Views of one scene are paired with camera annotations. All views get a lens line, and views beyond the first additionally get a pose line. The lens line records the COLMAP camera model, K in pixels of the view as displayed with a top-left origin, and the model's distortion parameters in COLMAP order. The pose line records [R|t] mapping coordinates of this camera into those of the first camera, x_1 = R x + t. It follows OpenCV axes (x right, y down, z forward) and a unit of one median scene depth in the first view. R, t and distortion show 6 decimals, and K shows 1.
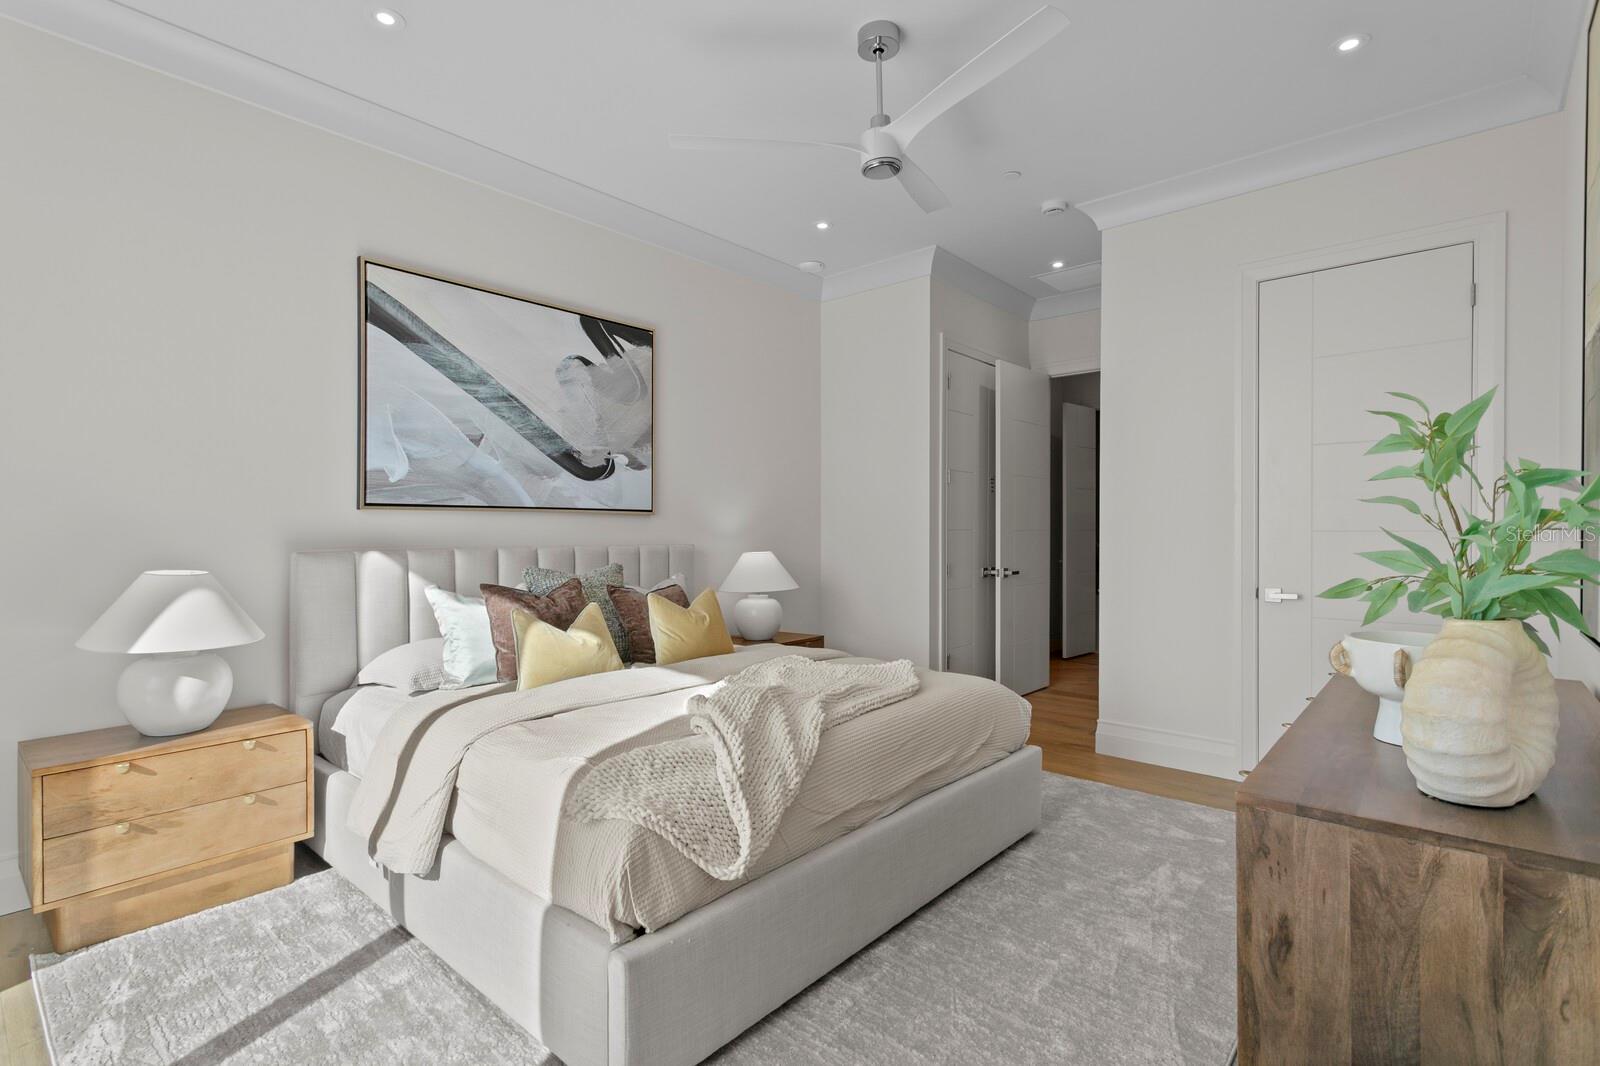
lens RADIAL K [[763.0, 0, 785.3], [0, 763.0, 528.5], [0, 0, 1]] dist [0.000445, 0.003012]
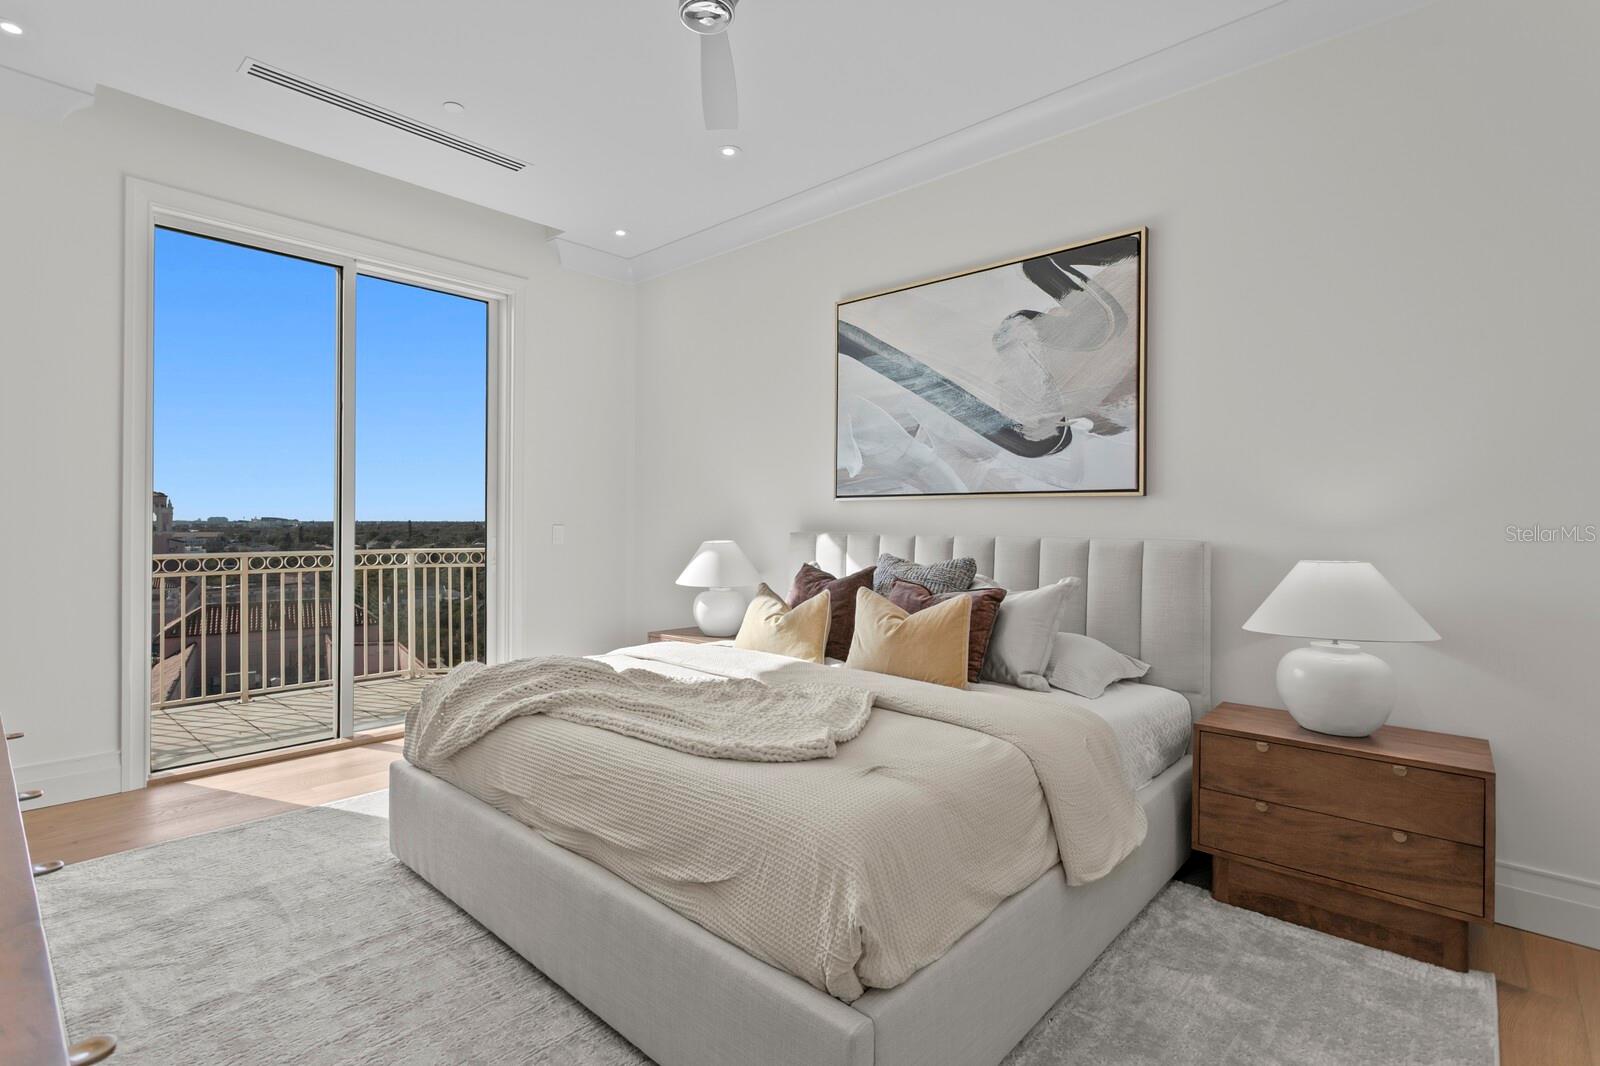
lens RADIAL K [[763.0, 0, 785.0], [0, 763.0, 533.6], [0, 0, 1]] dist [0.000445, 0.003012]
pose [[-0.020723, 0.015096, -0.999671, 0.600835], [-0.006152, 0.999865, 0.015226, 0.009149], [0.999766, 0.006465, -0.020628, 0.782060]]
